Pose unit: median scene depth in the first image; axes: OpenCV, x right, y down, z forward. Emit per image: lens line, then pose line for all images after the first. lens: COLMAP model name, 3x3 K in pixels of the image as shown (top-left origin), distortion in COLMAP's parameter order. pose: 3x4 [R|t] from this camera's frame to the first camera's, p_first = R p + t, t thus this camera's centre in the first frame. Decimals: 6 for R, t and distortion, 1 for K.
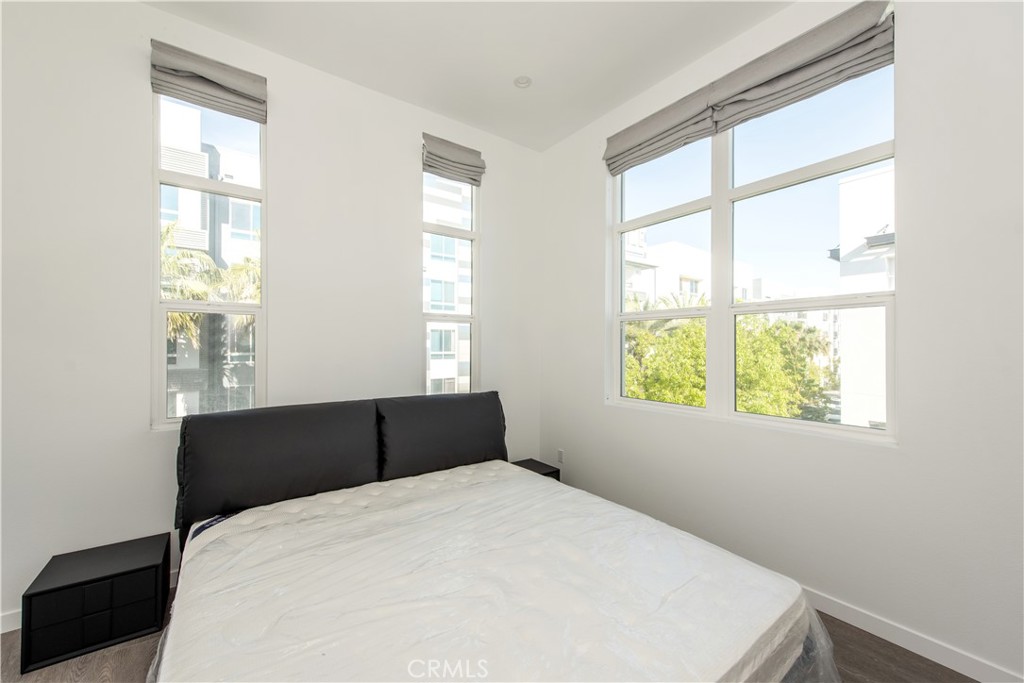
lens RADIAL K [[403.7, 0, 512.0], [0, 403.7, 341.5], [0, 0, 1]] dist [0.014077, -0.000158]
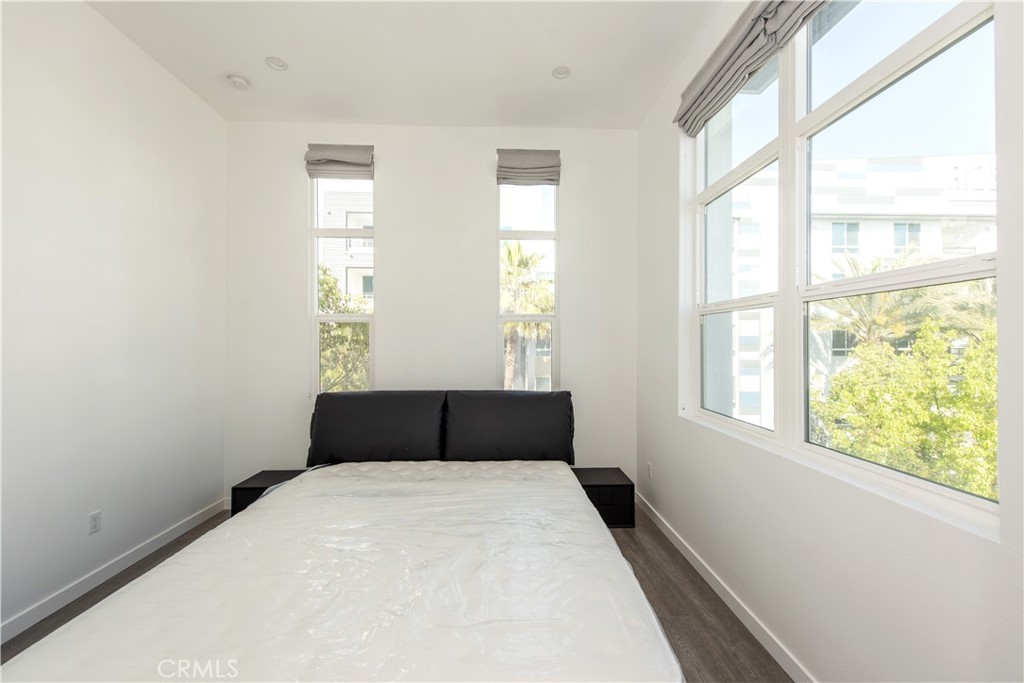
lens RADIAL K [[407.4, 0, 511.7], [0, 407.4, 337.4], [0, 0, 1]] dist [0.012575, -0.000048]
pose [[0.828273, -0.008376, -0.560263, 0.472194], [0.008279, 0.999962, -0.002710, -0.006362], [0.560264, -0.002394, 0.828311, 0.126477]]
